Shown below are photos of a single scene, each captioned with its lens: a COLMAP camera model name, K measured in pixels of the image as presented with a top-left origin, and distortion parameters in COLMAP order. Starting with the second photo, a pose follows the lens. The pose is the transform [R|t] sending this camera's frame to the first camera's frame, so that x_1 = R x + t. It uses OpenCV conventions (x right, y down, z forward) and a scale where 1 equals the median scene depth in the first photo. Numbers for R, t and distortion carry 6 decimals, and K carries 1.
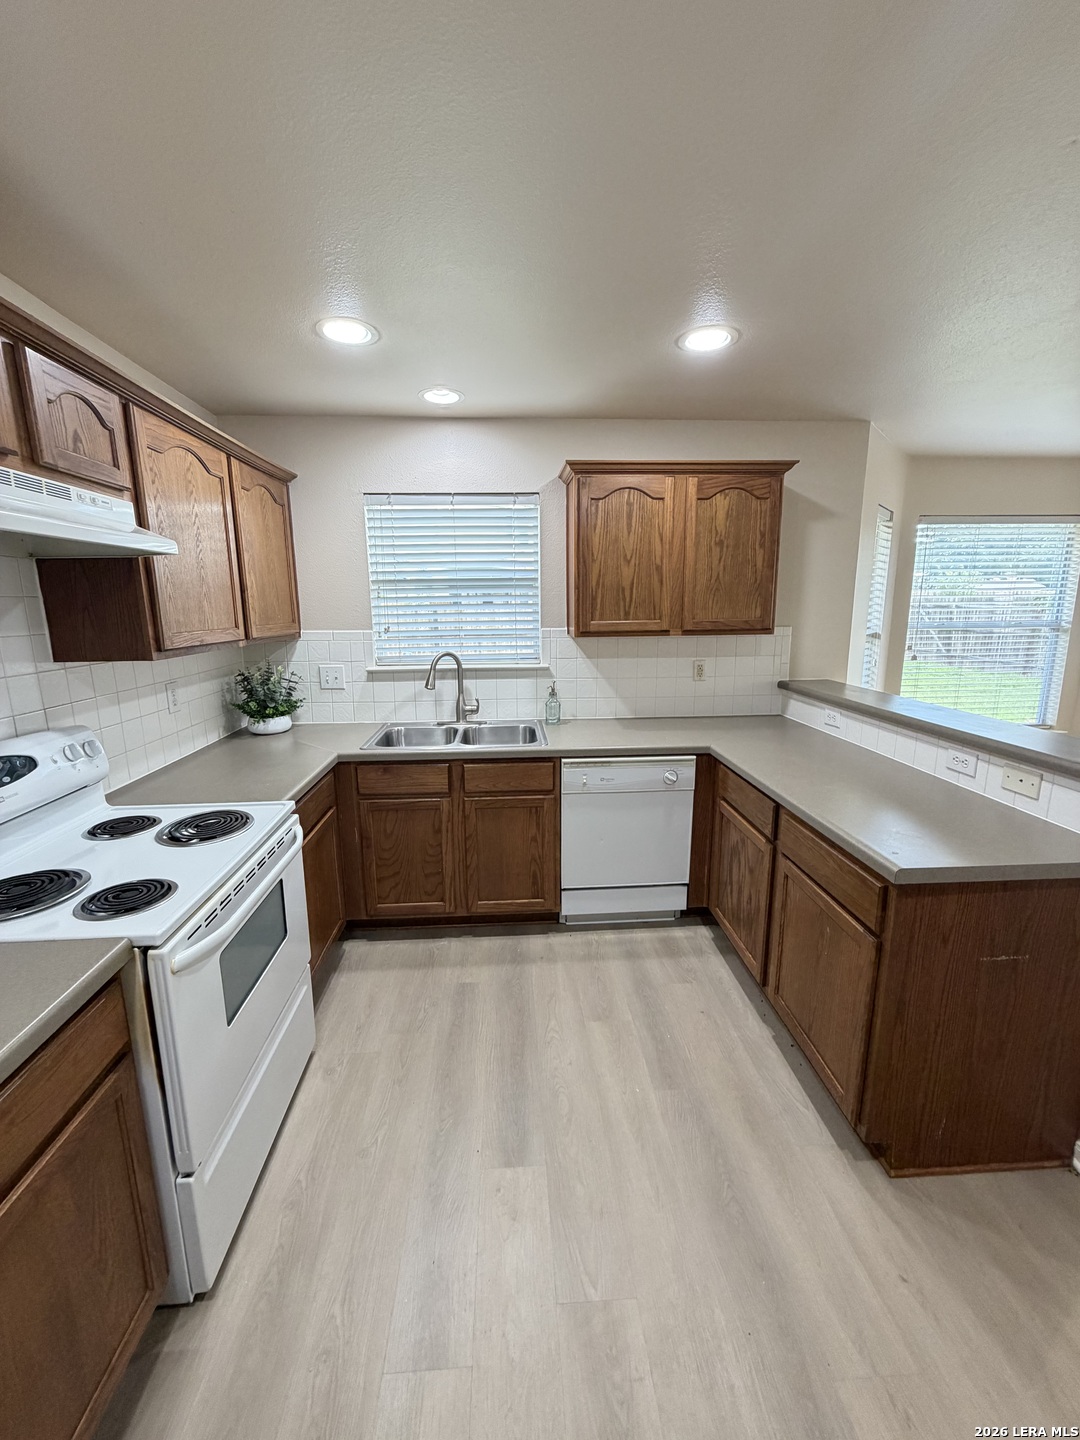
lens RADIAL K [[572.3, 0, 538.0], [0, 572.3, 718.0], [0, 0, 1]] dist [0.004463, -0.000207]
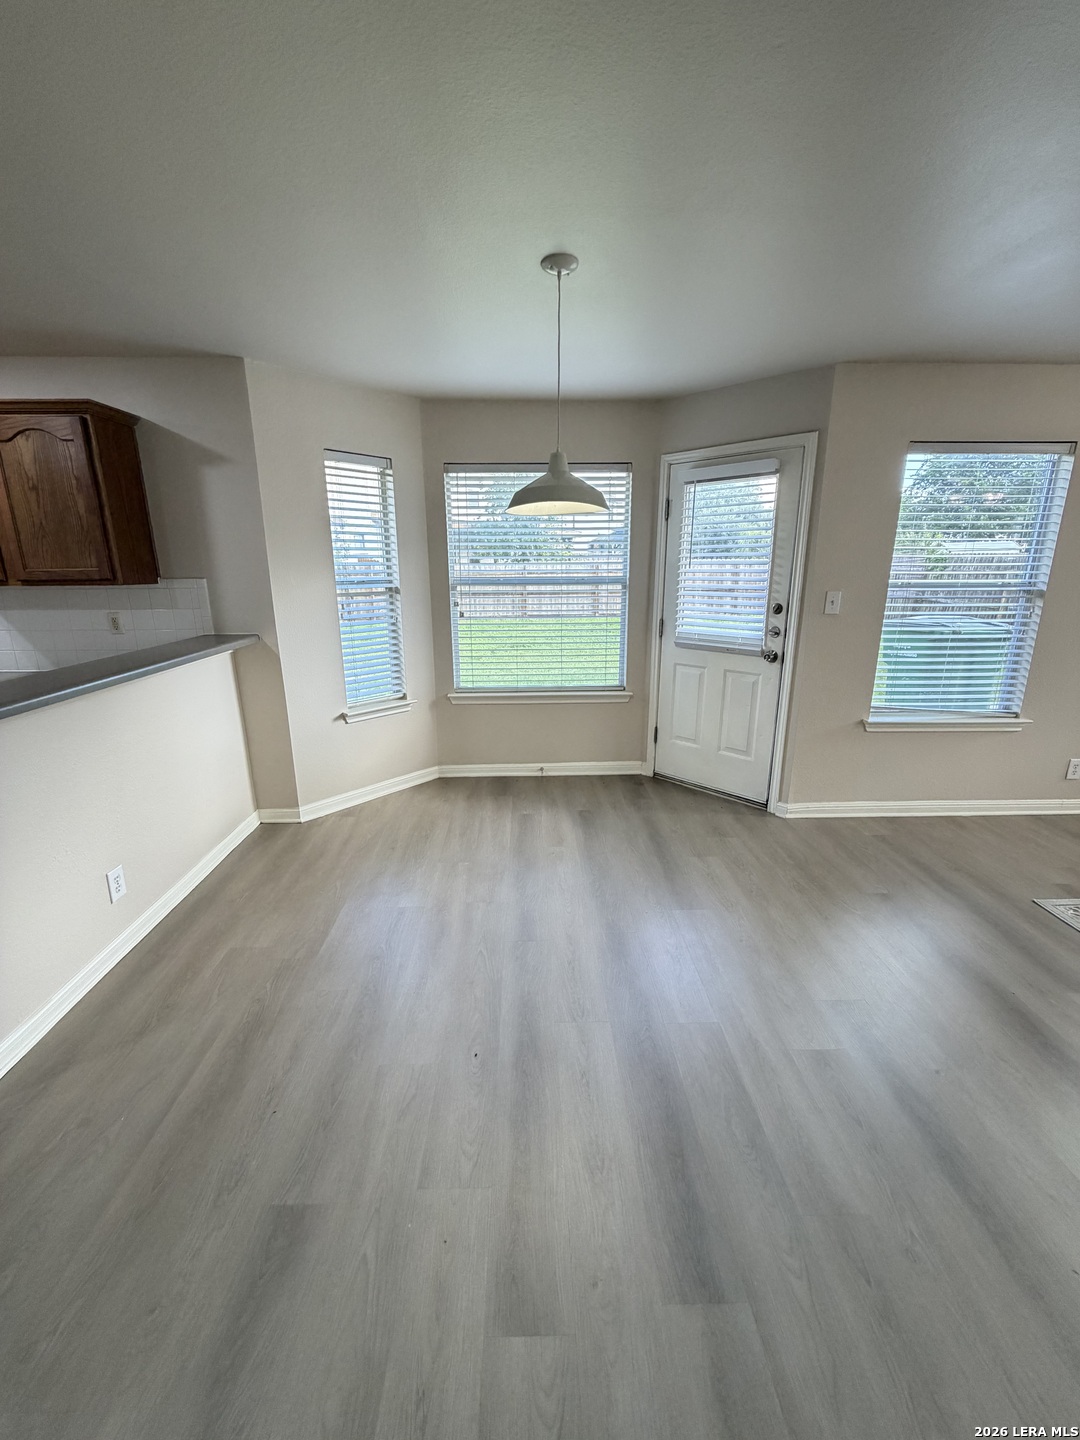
lens RADIAL K [[572.3, 0, 539.1], [0, 572.3, 712.1], [0, 0, 1]] dist [0.004463, -0.000207]
pose [[0.999015, 0.014188, -0.042048, 1.180340], [-0.011930, 0.998497, 0.053485, 0.008420], [0.042743, -0.052931, 0.997683, 0.050760]]
